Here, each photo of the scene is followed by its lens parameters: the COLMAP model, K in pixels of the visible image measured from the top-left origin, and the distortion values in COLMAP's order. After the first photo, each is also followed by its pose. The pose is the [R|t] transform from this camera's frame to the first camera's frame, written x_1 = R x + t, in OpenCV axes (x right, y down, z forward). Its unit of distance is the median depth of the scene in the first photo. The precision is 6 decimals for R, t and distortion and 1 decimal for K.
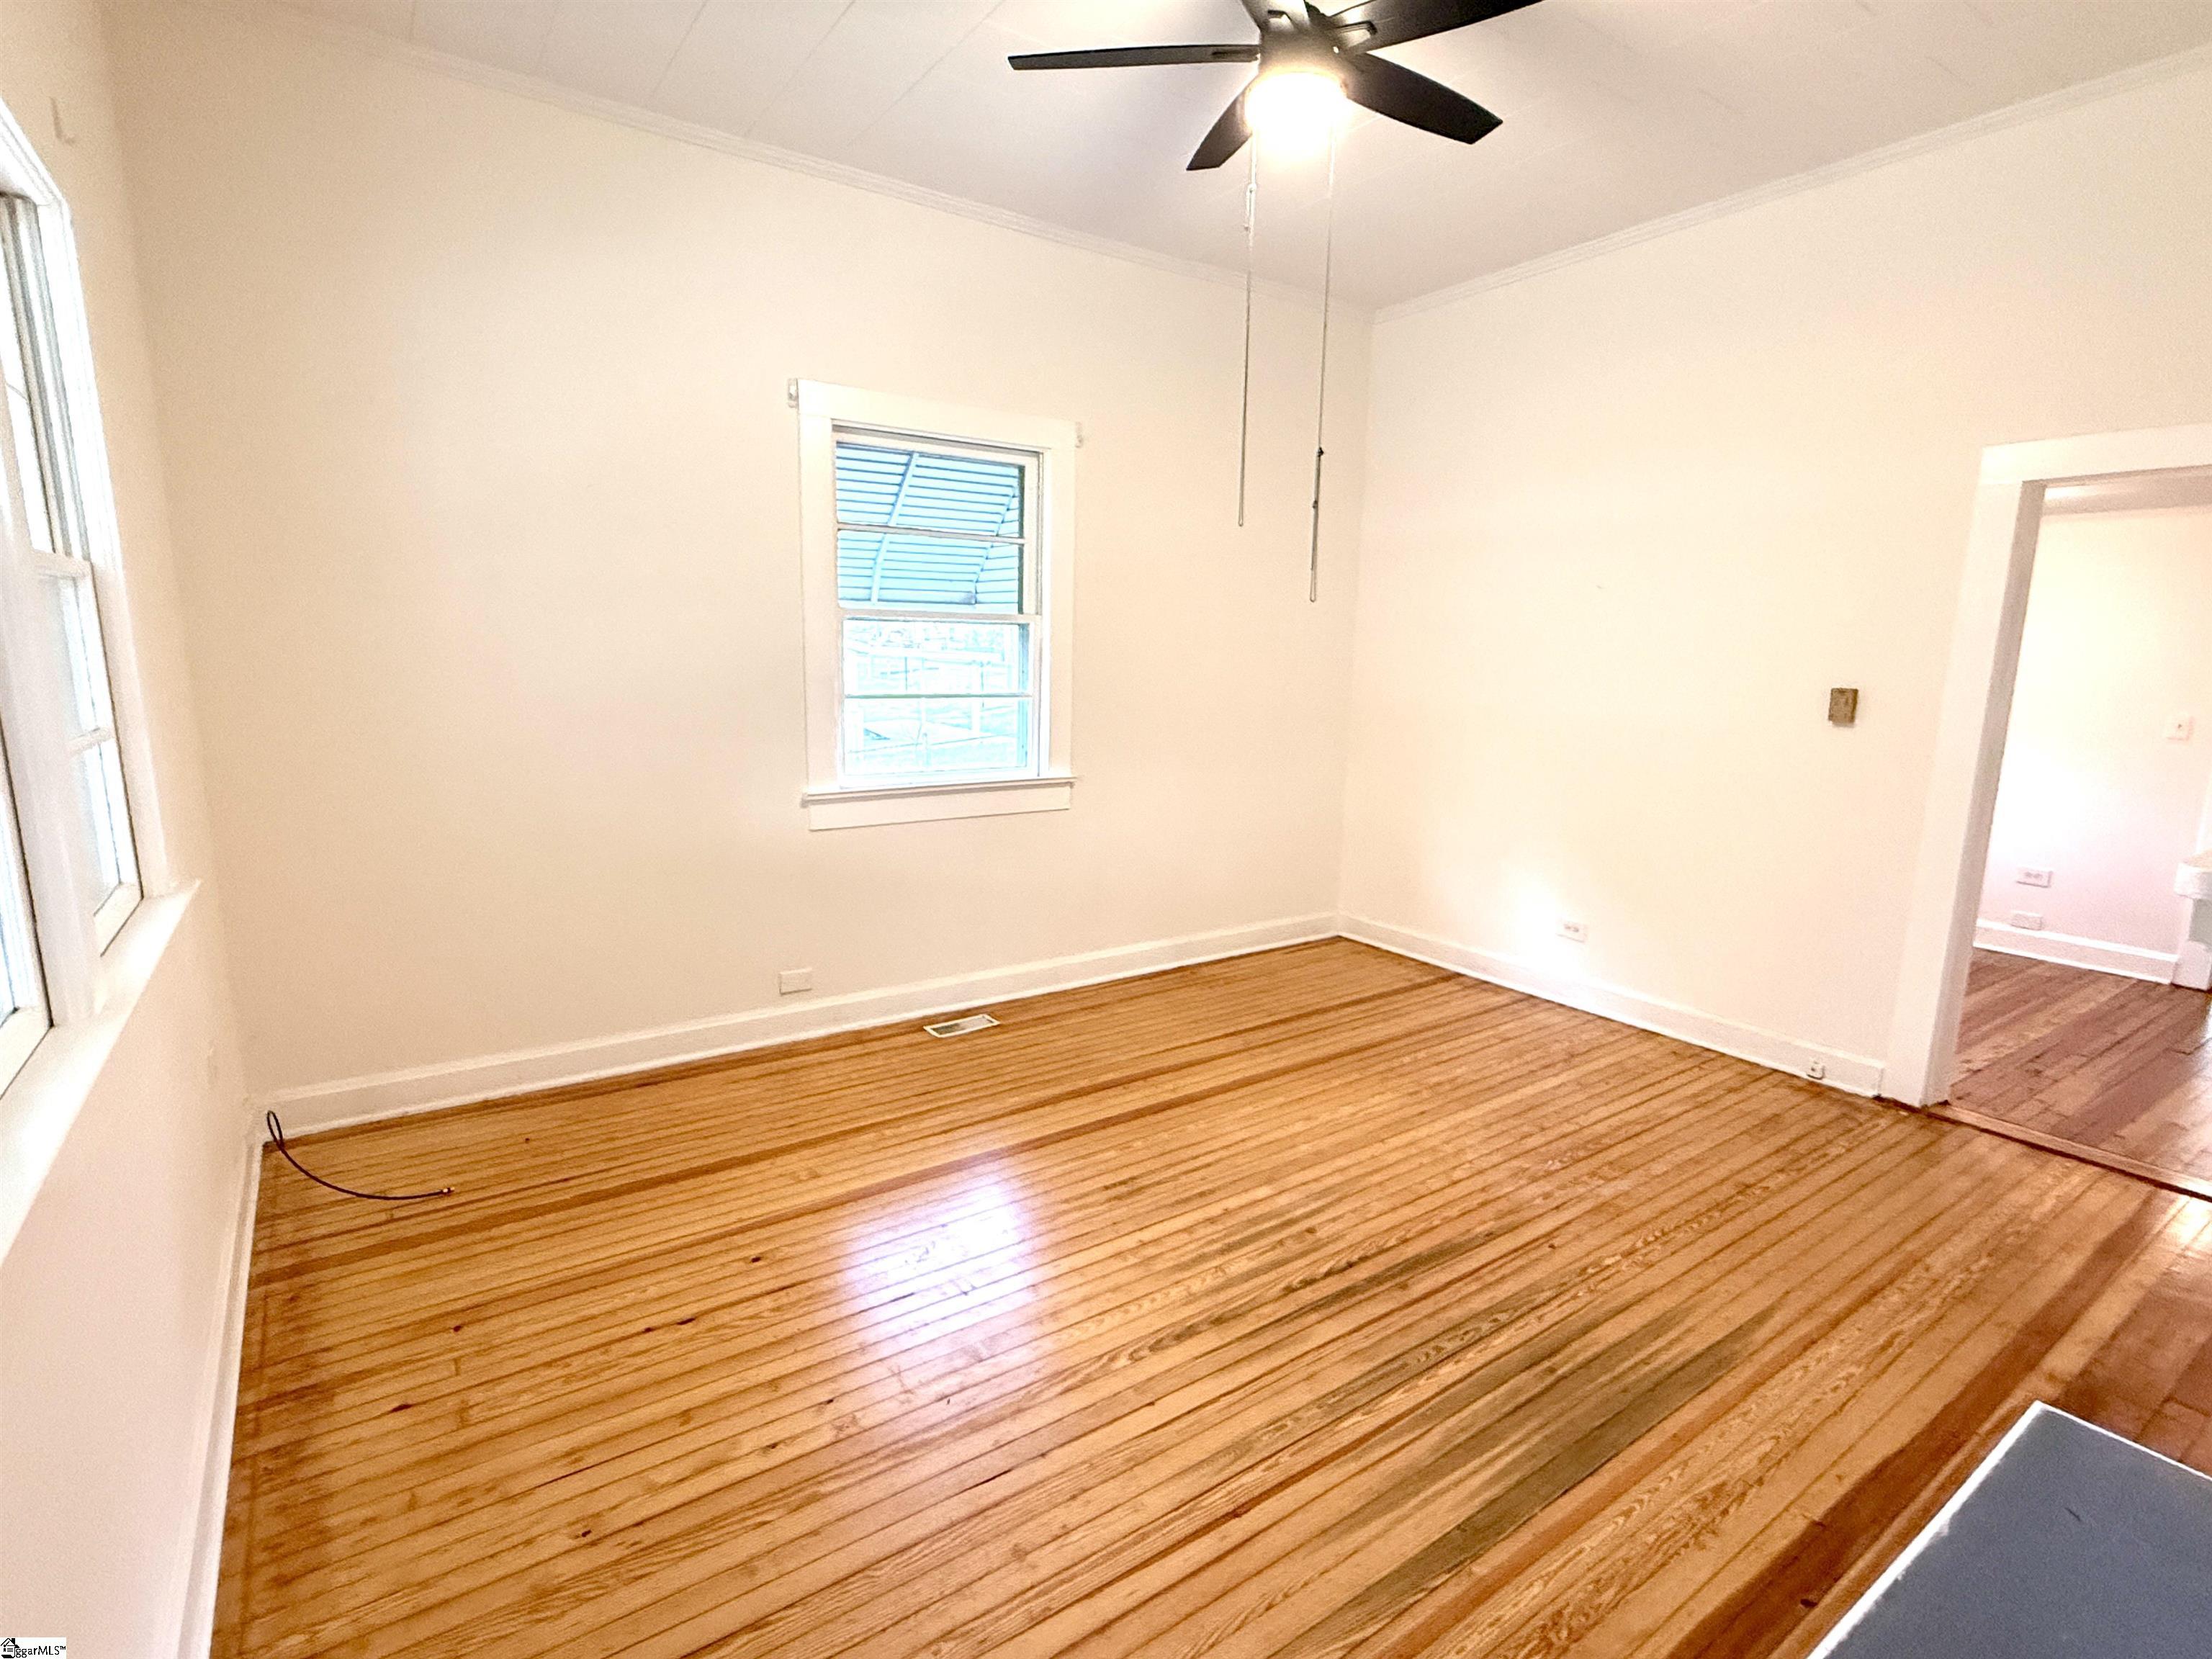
lens RADIAL K [[1101.9, 0, 1114.1], [0, 1101.9, 836.3], [0, 0, 1]] dist [0.001328, 0.000440]
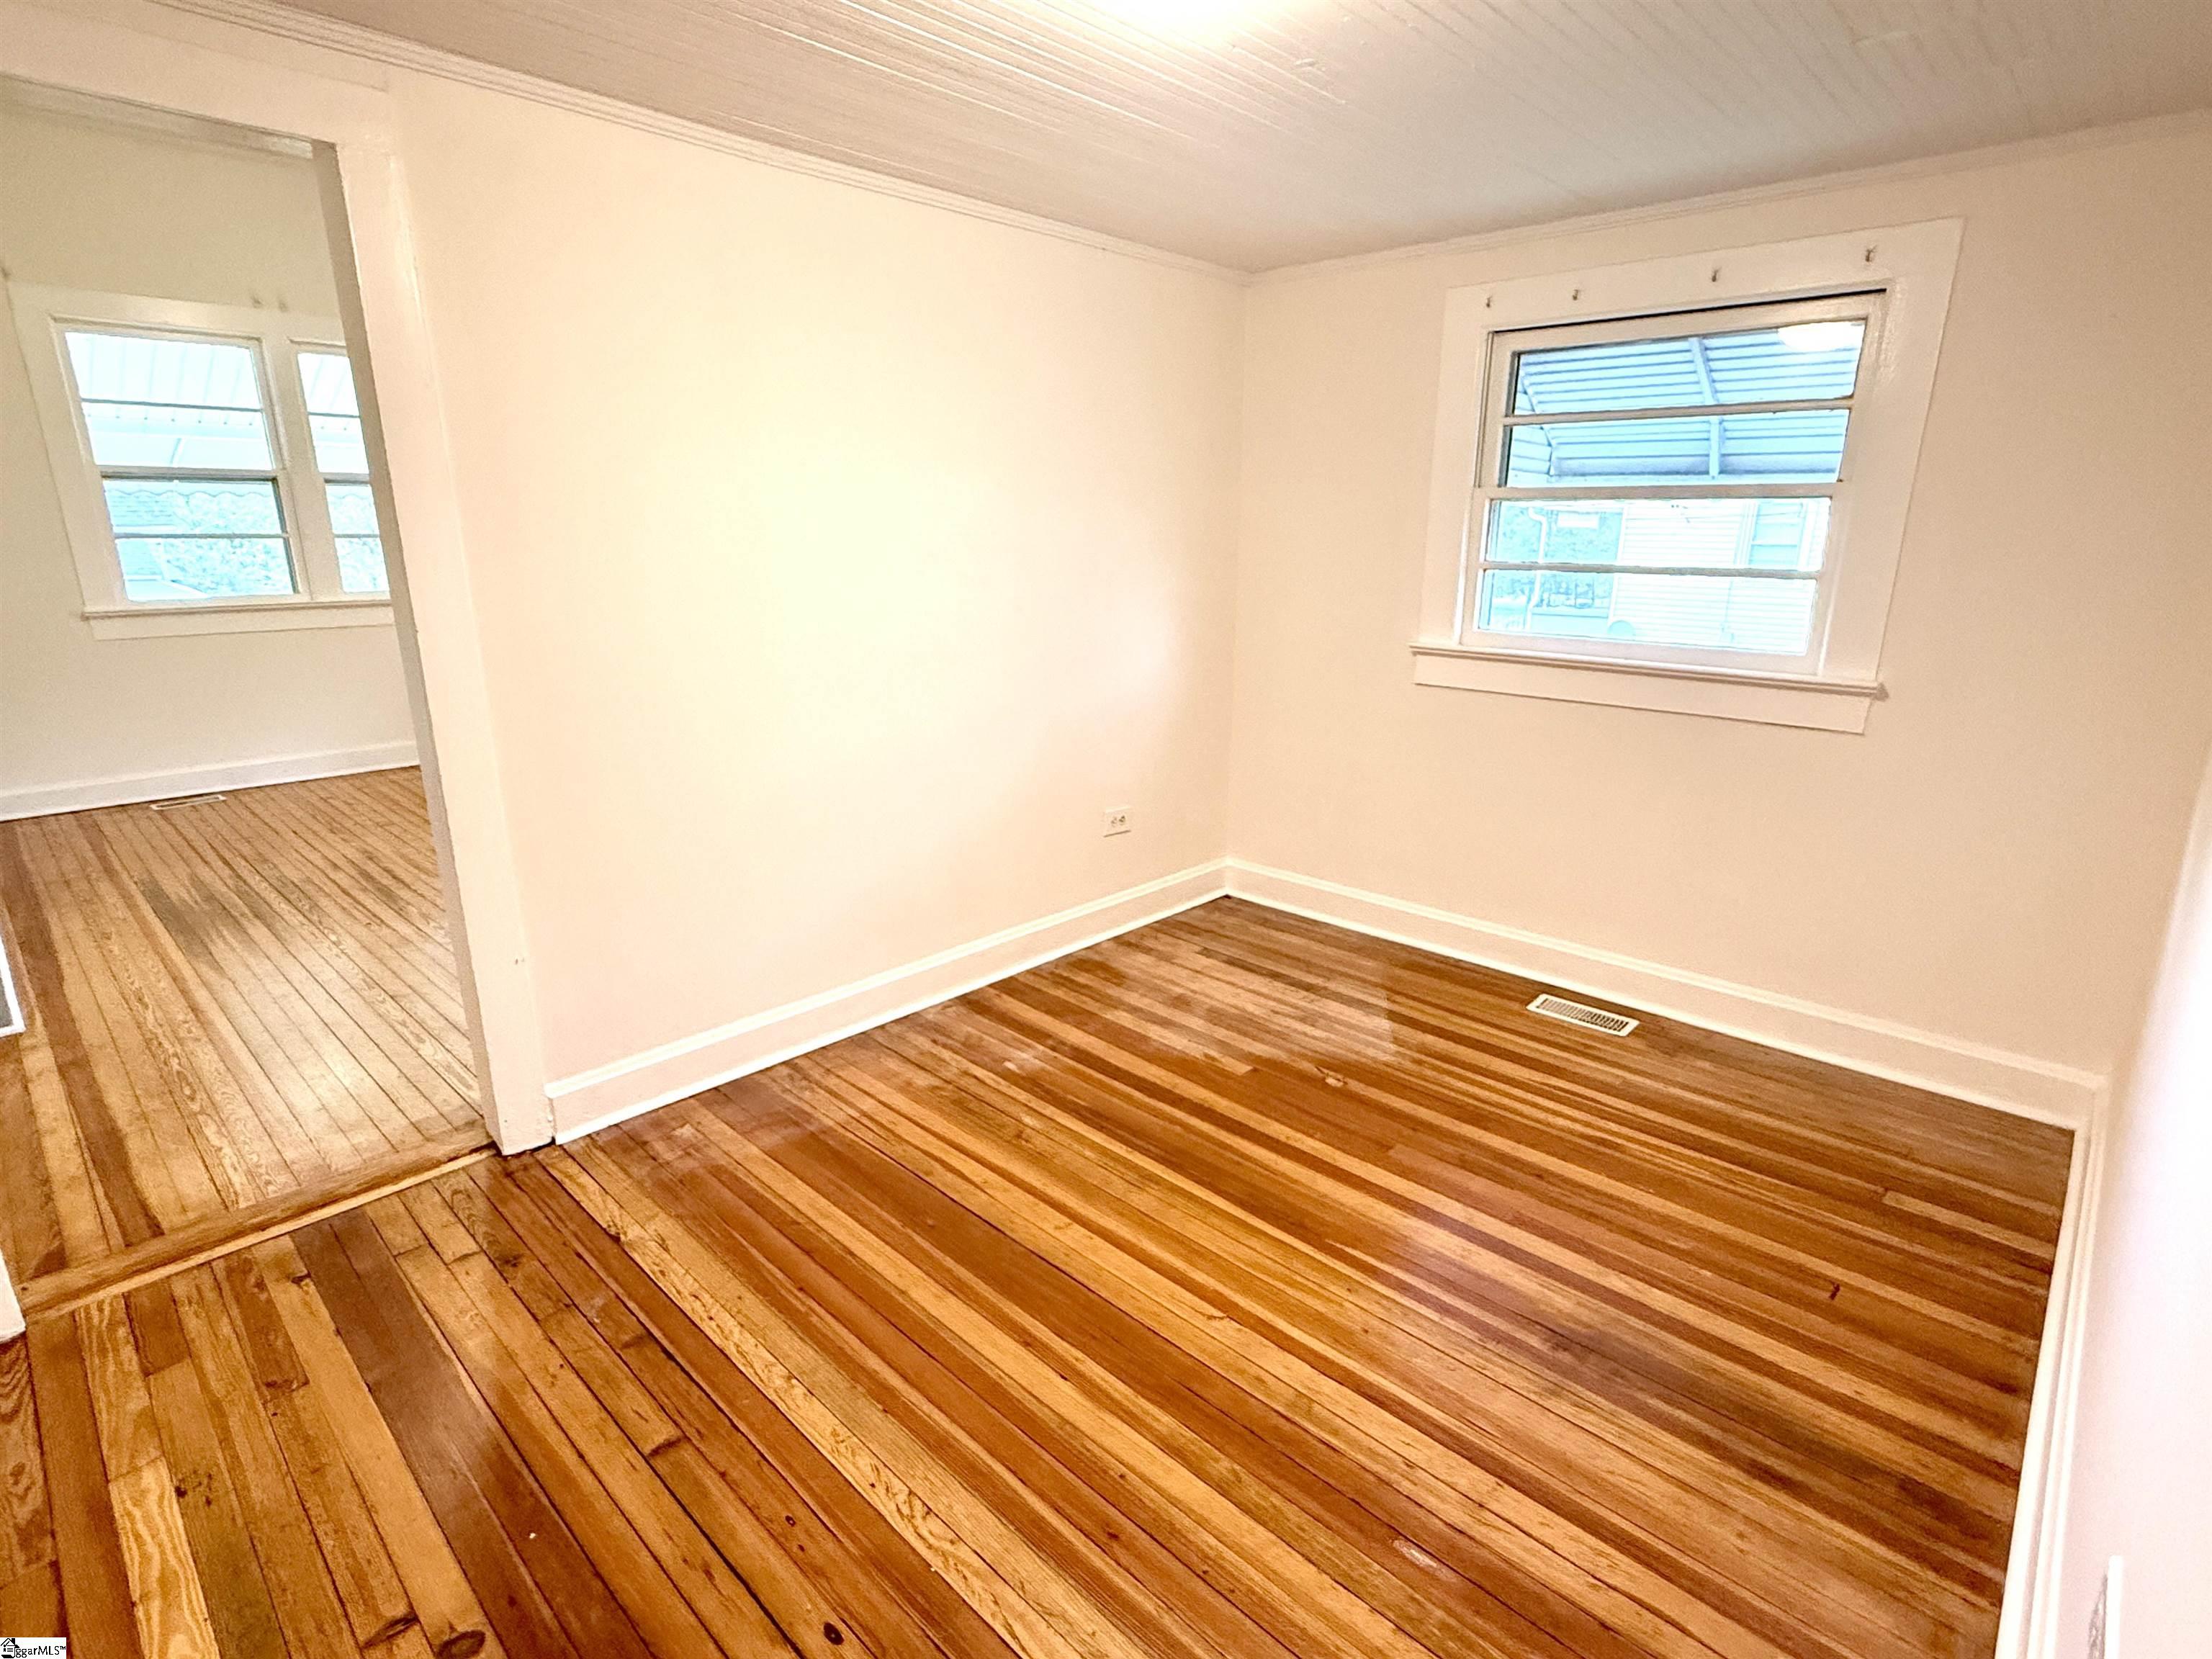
lens RADIAL K [[1084.2, 0, 1107.3], [0, 1084.2, 832.0], [0, 0, 1]] dist [0.000812, -0.000434]
pose [[0.203526, 0.251053, -0.946335, 1.795862], [-0.175918, 0.960212, 0.216900, -0.198596], [0.963136, 0.122332, 0.239593, 1.500730]]
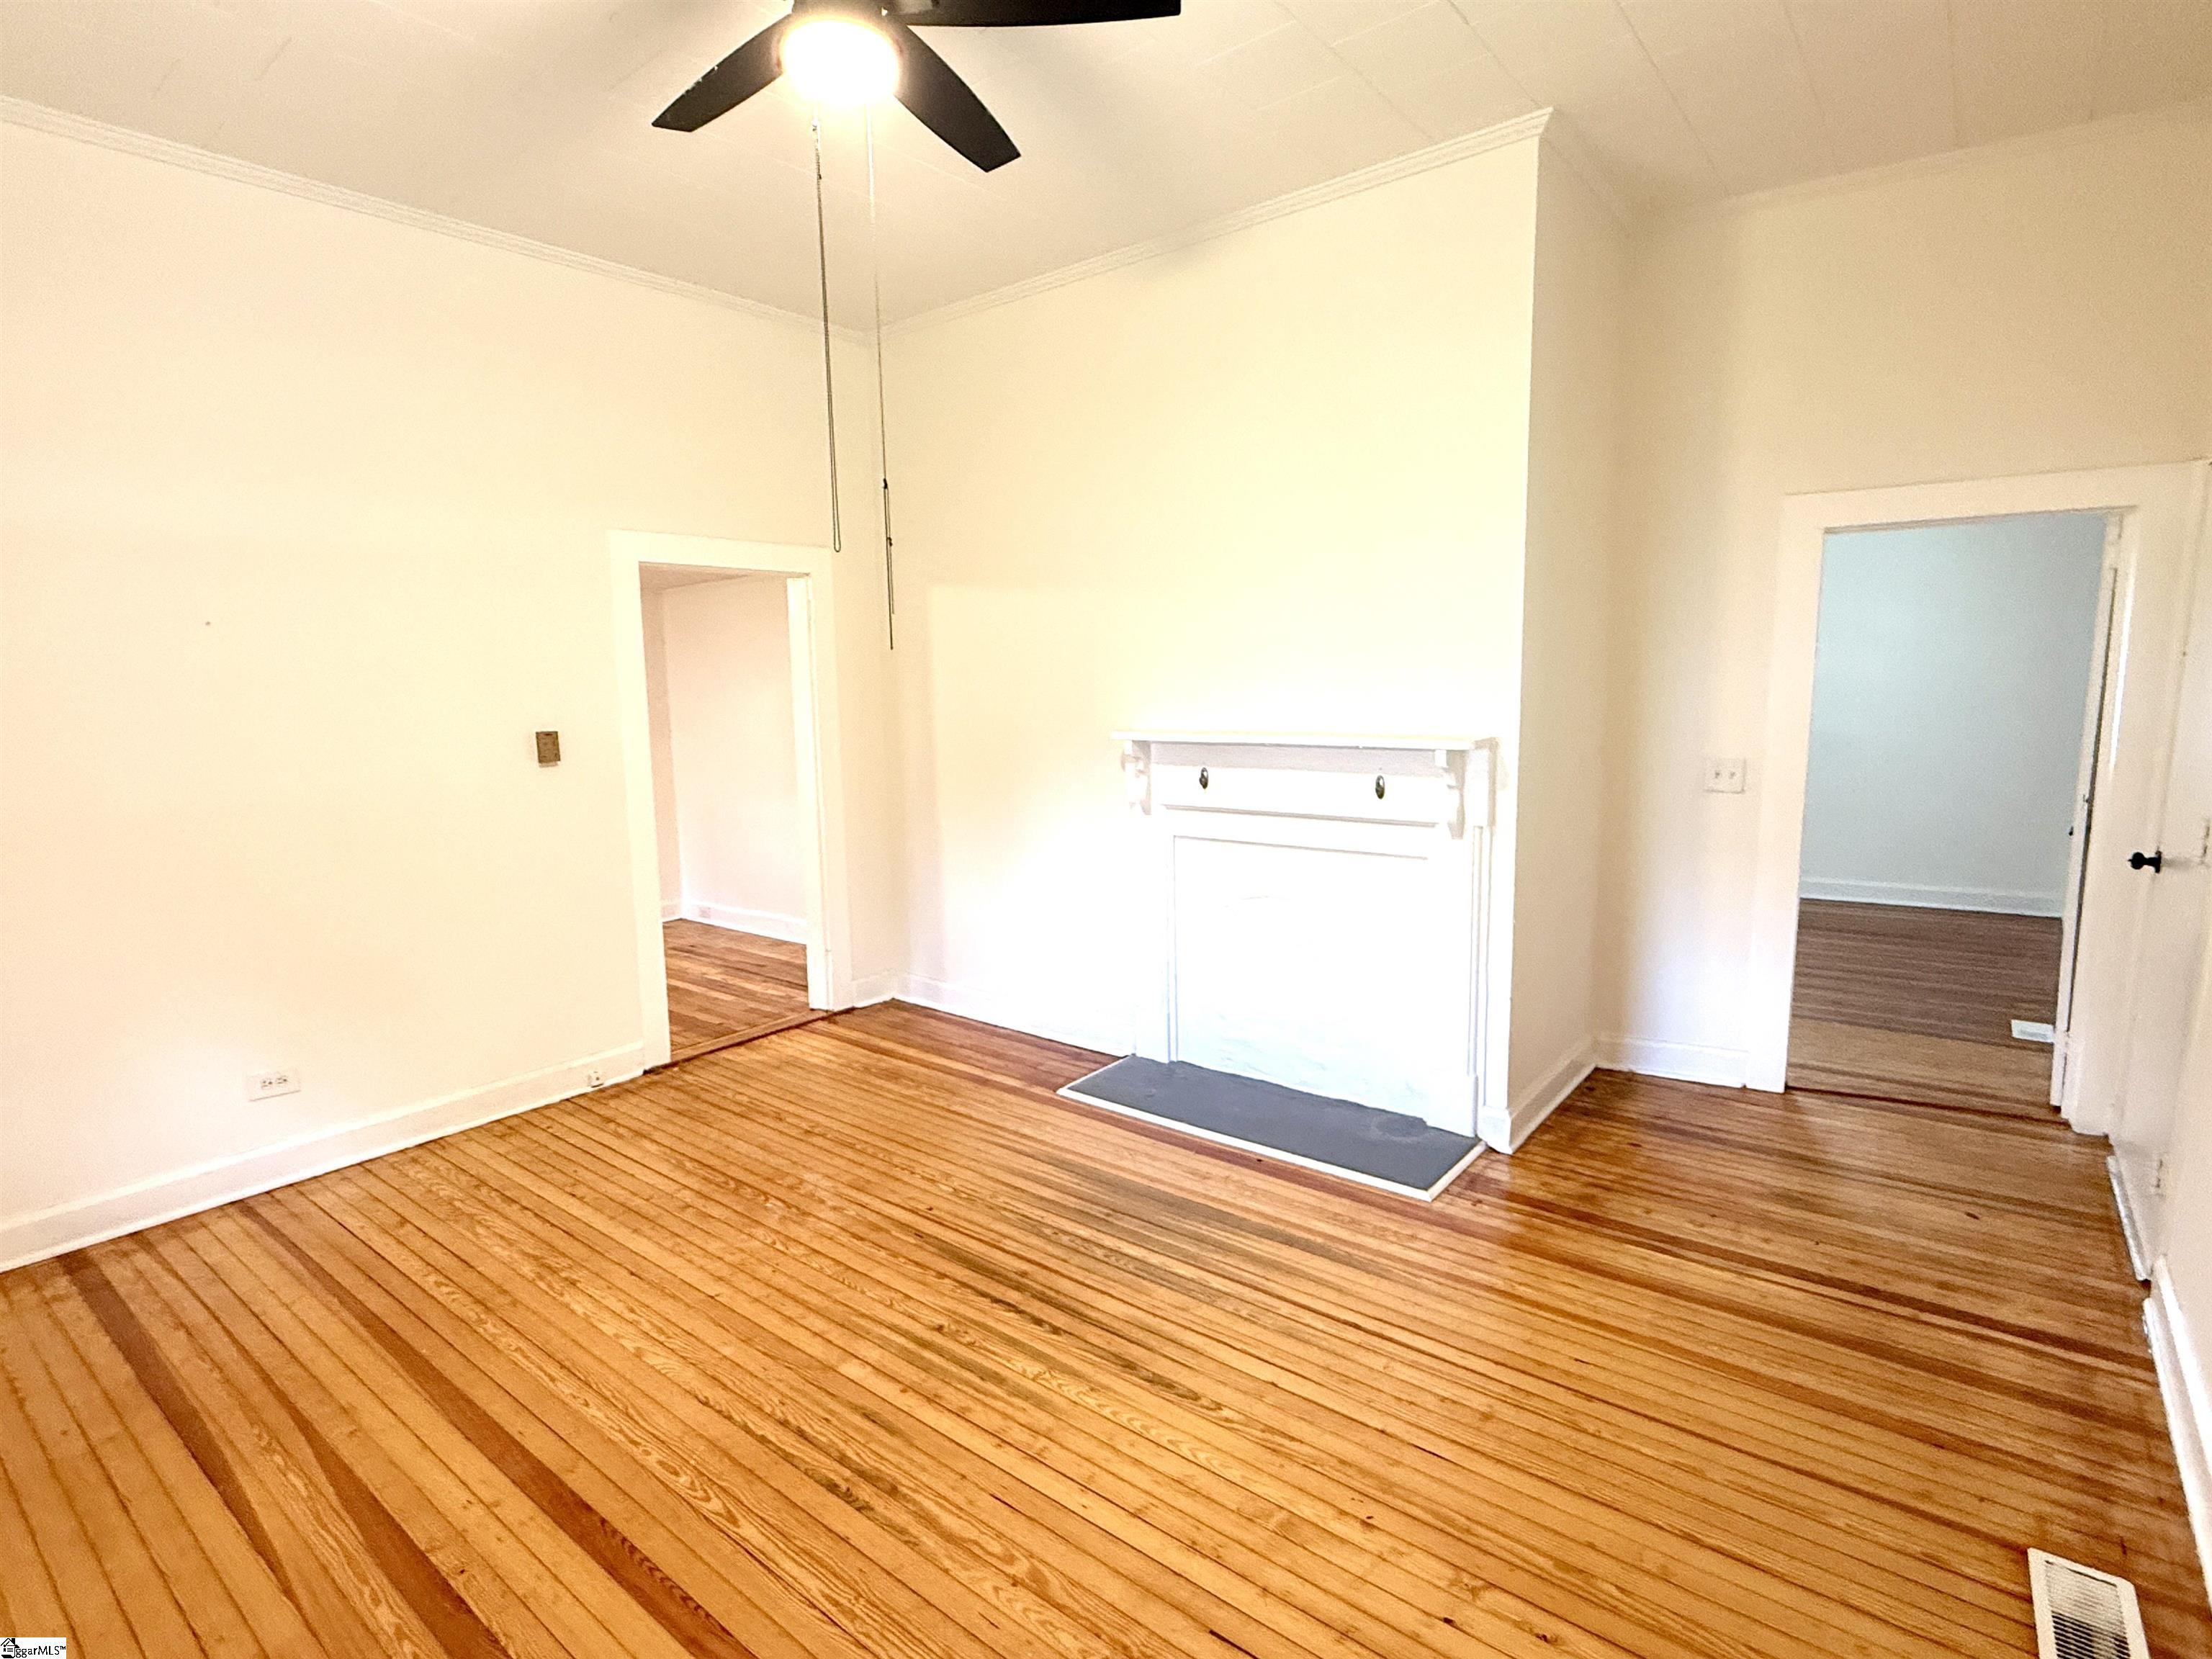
lens RADIAL K [[1087.2, 0, 1109.4], [0, 1087.2, 830.4], [0, 0, 1]] dist [0.014352, 0.000038]
pose [[-0.280765, -0.144596, 0.948822, -0.654568], [0.181021, 0.962866, 0.200302, -0.197062], [-0.942551, 0.227994, -0.244164, 0.971493]]
